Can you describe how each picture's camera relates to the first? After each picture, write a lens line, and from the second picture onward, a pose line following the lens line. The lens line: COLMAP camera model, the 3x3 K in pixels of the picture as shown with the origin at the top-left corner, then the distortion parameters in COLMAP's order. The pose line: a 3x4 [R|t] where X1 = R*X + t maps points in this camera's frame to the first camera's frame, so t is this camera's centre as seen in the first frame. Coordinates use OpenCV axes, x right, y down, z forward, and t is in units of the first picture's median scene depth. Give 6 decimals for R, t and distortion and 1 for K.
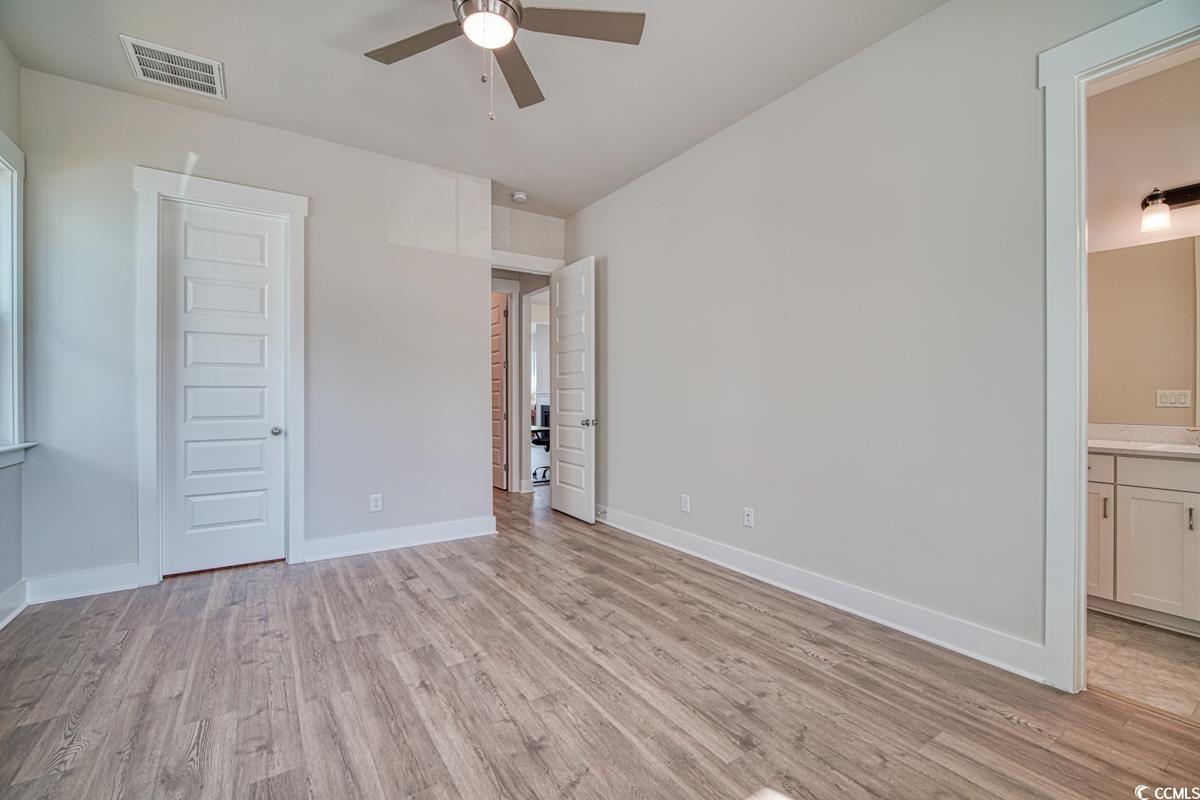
lens RADIAL K [[519.6, 0, 600.0], [0, 519.6, 400.0], [0, 0, 1]] dist [-0.012235, 0.000492]
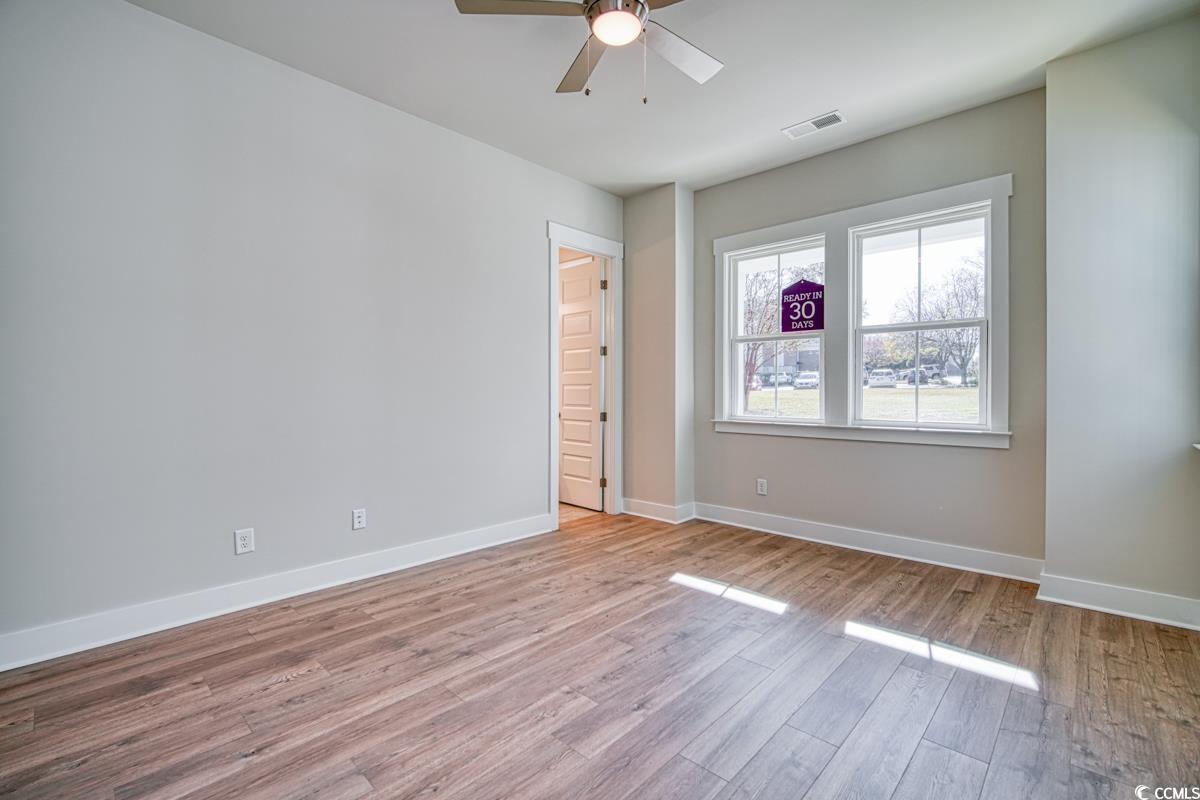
lens RADIAL K [[536.0, 0, 605.0], [0, 536.0, 386.4], [0, 0, 1]] dist [-0.002968, 0.000797]
pose [[-0.236400, 0.005448, 0.971640, -1.035654], [0.006321, 0.999972, -0.004069, -0.012786], [-0.971635, 0.005180, -0.236428, 1.058268]]
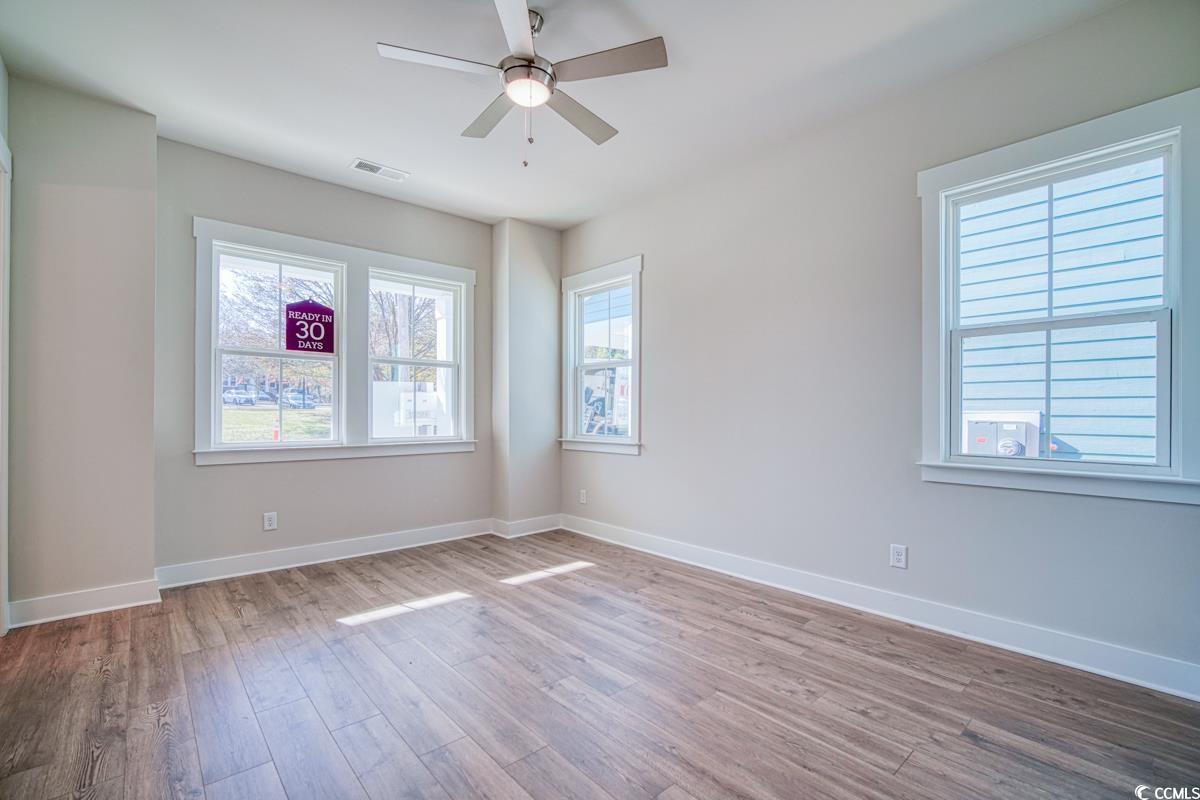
lens RADIAL K [[536.0, 0, 605.0], [0, 536.0, 386.4], [0, 0, 1]] dist [-0.002968, 0.000797]
pose [[-0.988990, -0.008160, -0.147759, -0.173471], [-0.002250, 0.999192, -0.040123, -0.018117], [0.147967, -0.039349, -0.988209, 1.846526]]
